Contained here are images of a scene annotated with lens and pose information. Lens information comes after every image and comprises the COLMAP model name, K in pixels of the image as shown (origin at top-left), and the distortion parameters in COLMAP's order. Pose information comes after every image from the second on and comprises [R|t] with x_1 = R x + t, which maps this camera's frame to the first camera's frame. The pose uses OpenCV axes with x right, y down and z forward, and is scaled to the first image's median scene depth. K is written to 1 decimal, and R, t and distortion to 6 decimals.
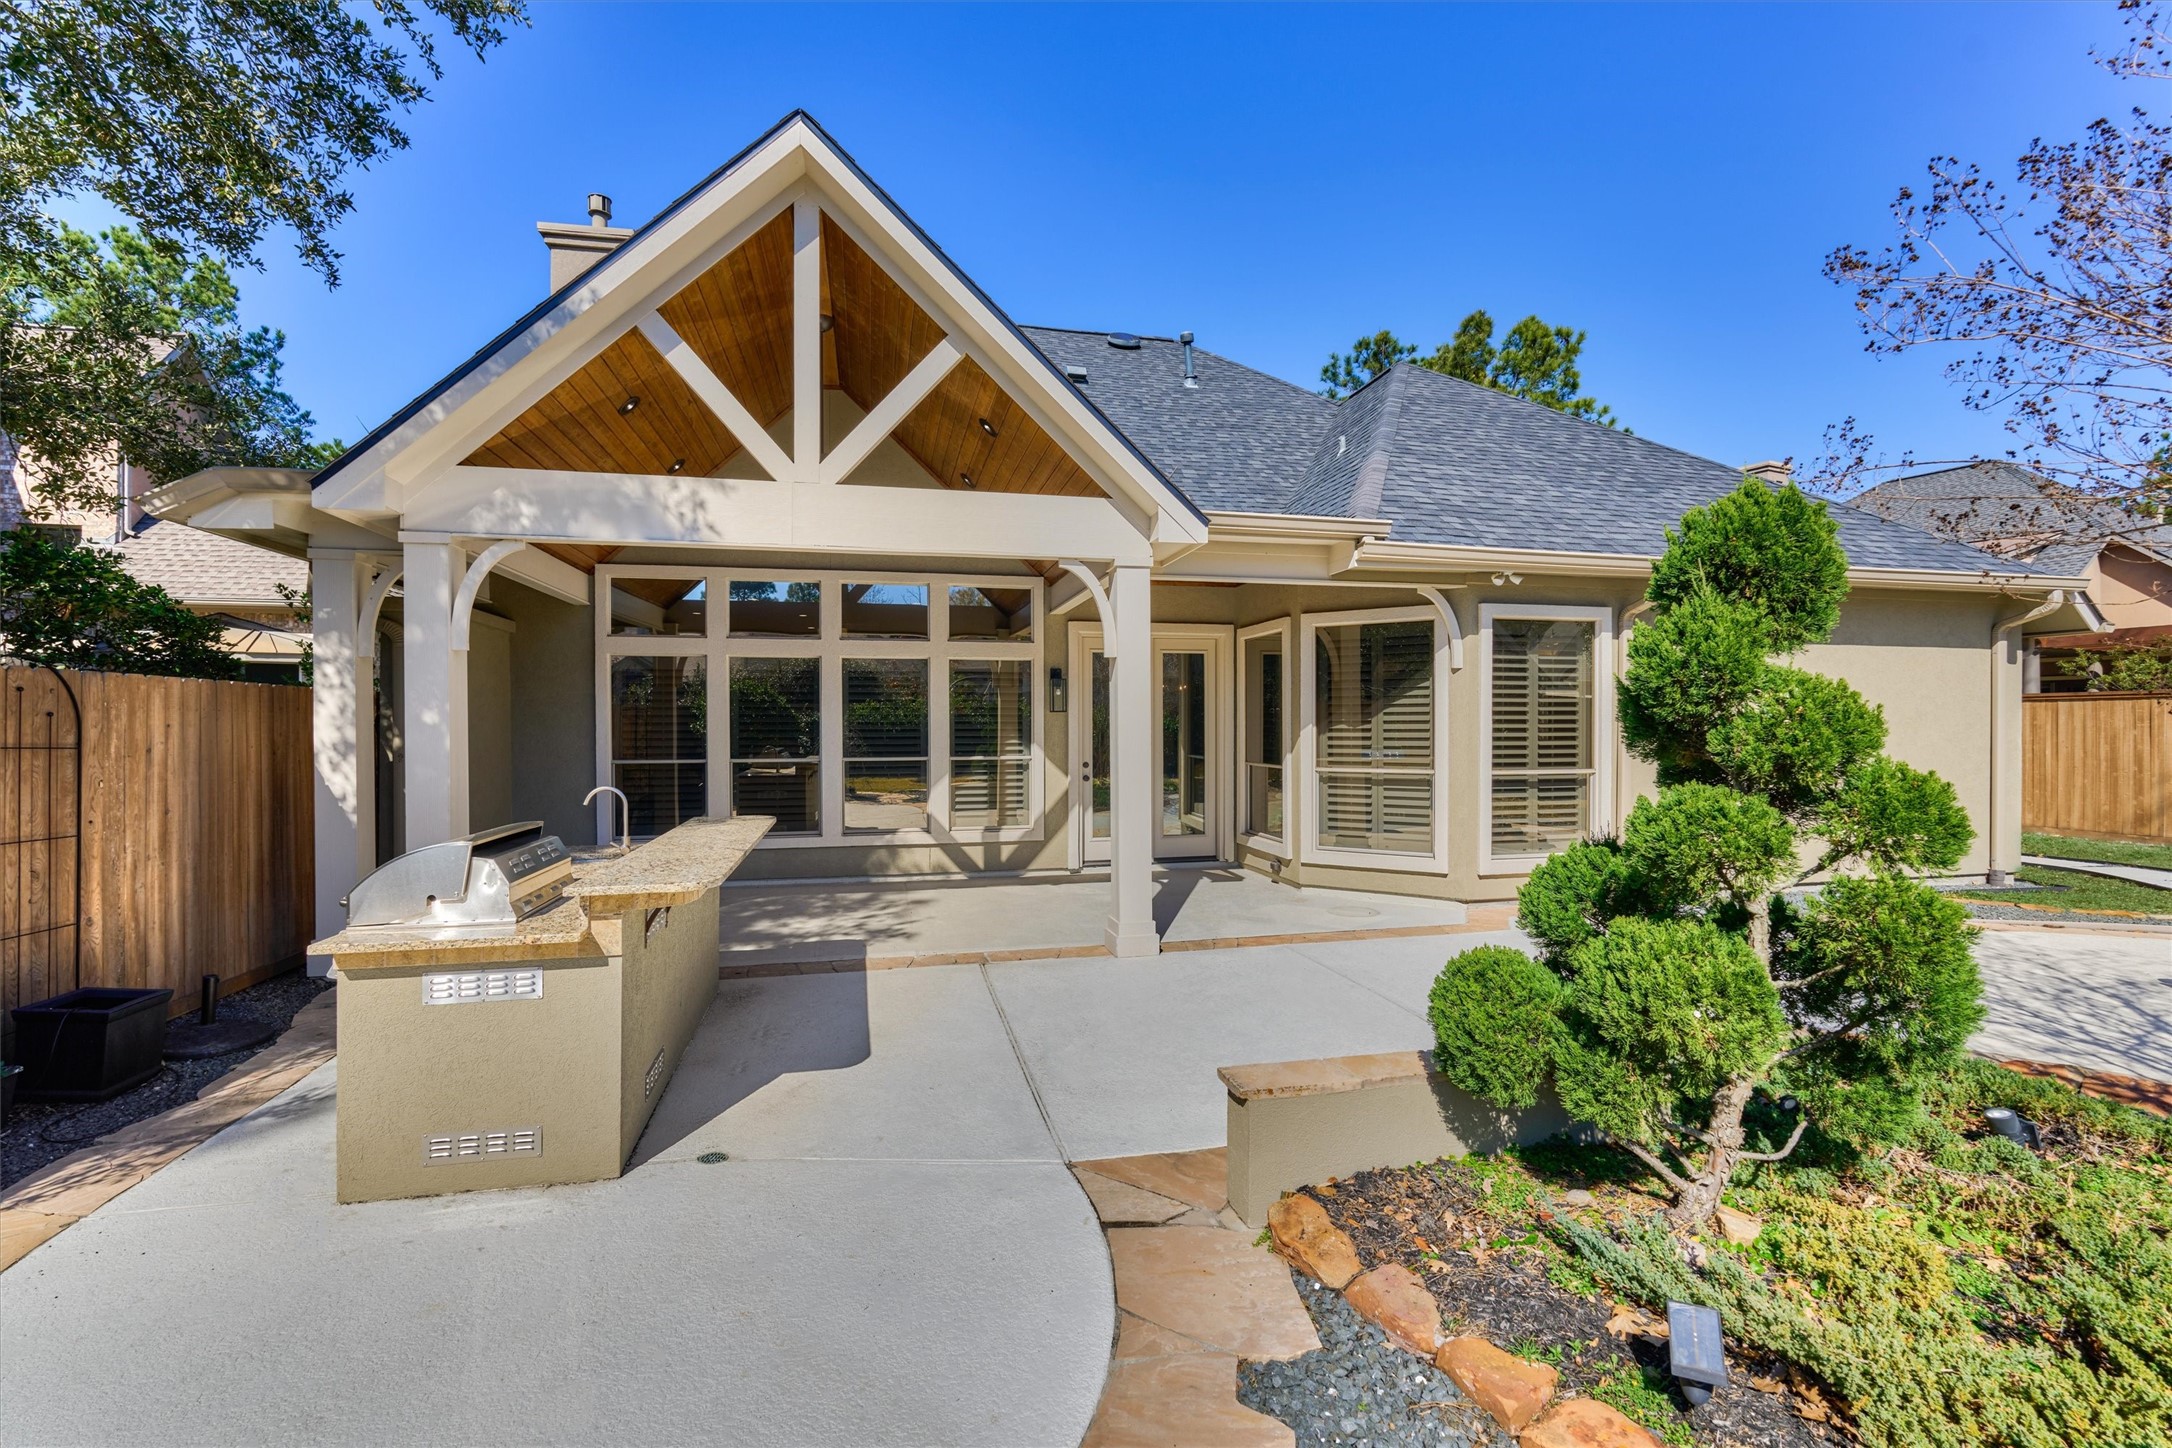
lens RADIAL K [[1034.2, 0, 1090.8], [0, 1034.2, 724.7], [0, 0, 1]] dist [-0.004311, -0.000256]
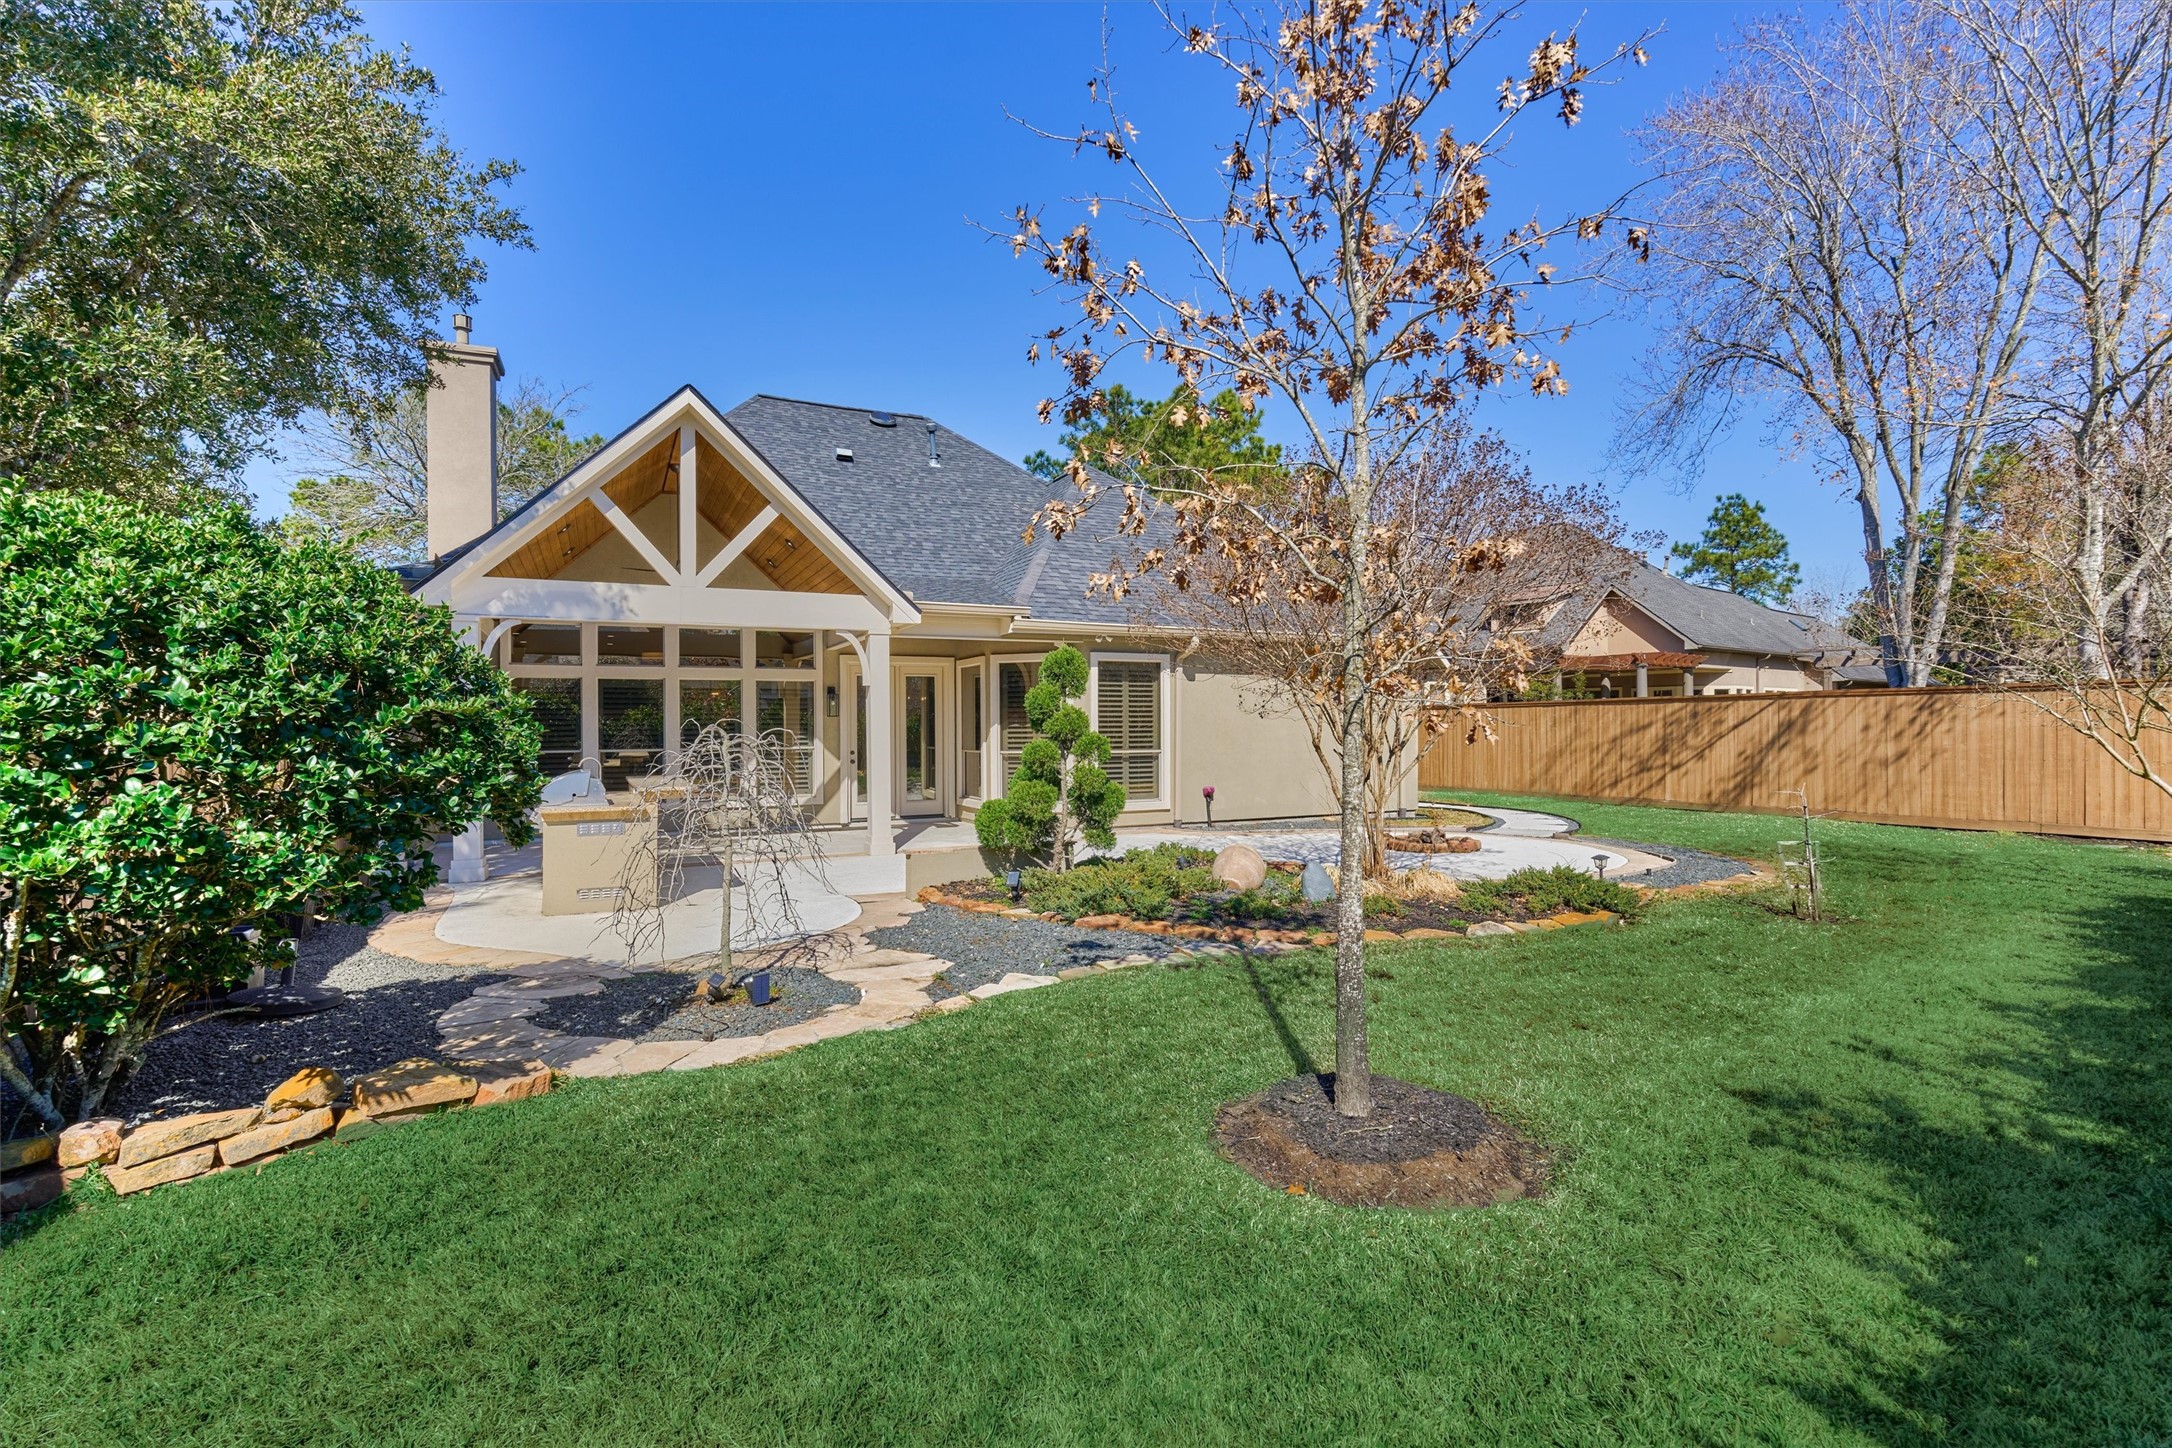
lens RADIAL K [[1147.3, 0, 1117.4], [0, 1147.3, 728.3], [0, 0, 1]] dist [-0.001490, -0.000027]
pose [[0.975684, -0.003647, 0.219152, 0.006669], [0.003752, 0.999993, -0.000063, 0.007497], [-0.219151, 0.000884, 0.975691, -0.806974]]
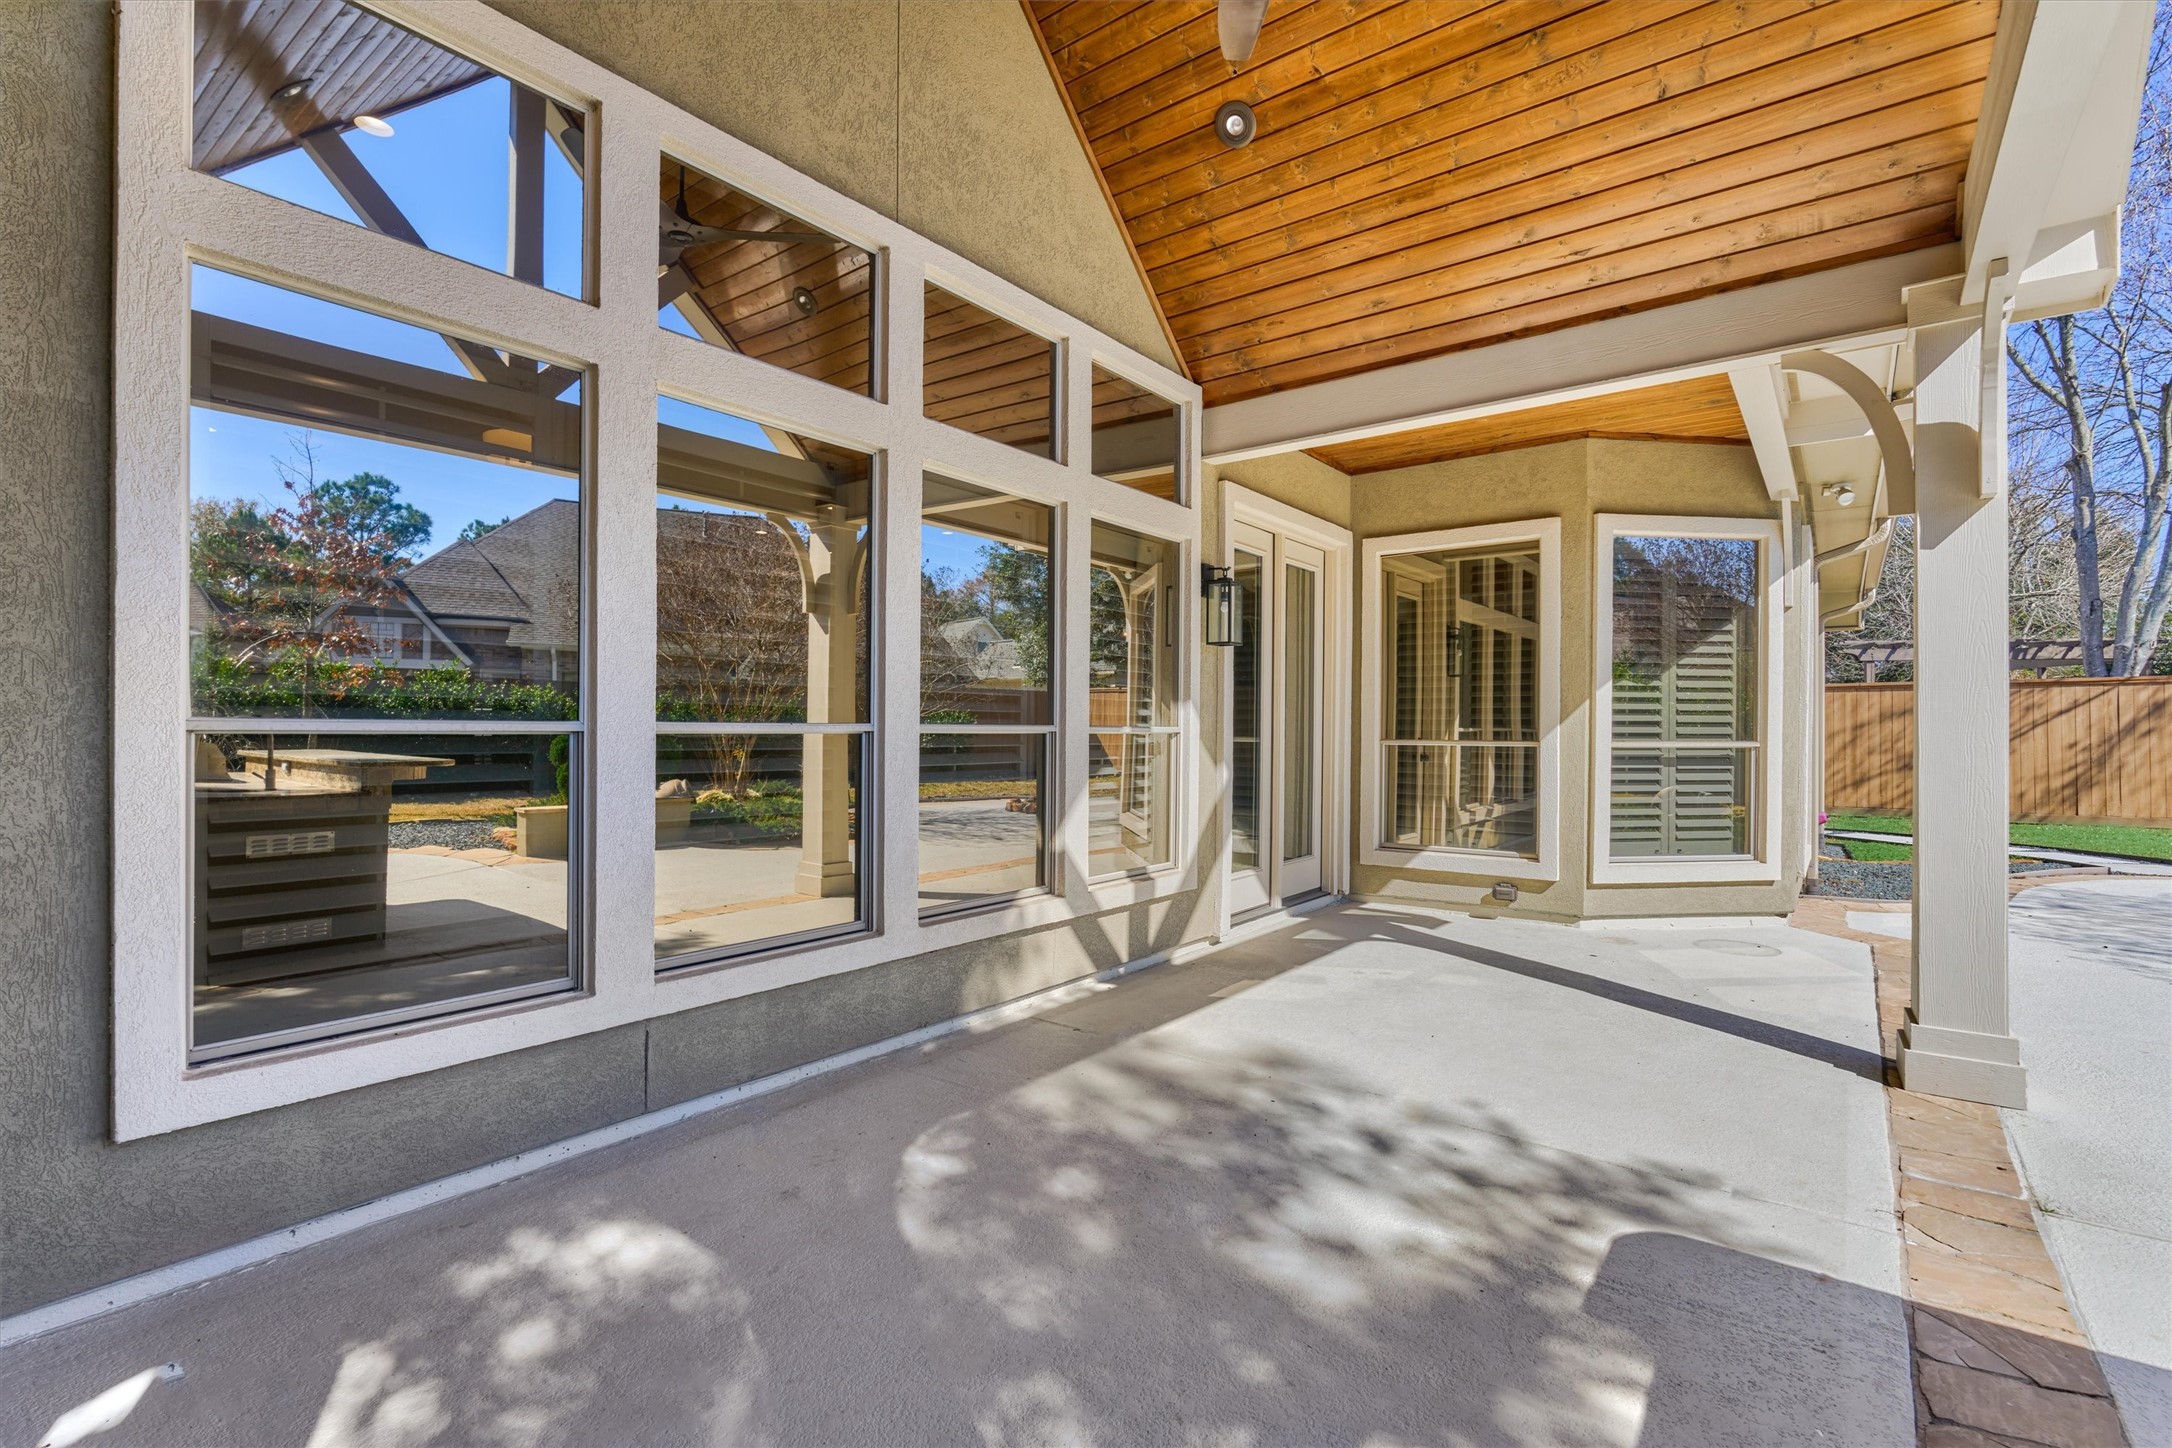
lens RADIAL K [[1034.2, 0, 1090.8], [0, 1034.2, 724.7], [0, 0, 1]] dist [-0.004311, -0.000256]
pose [[0.747101, 0.010448, 0.664629, -0.499169], [-0.003340, 0.999923, -0.011965, 0.040294], [-0.664703, 0.006719, 0.747078, 0.740283]]
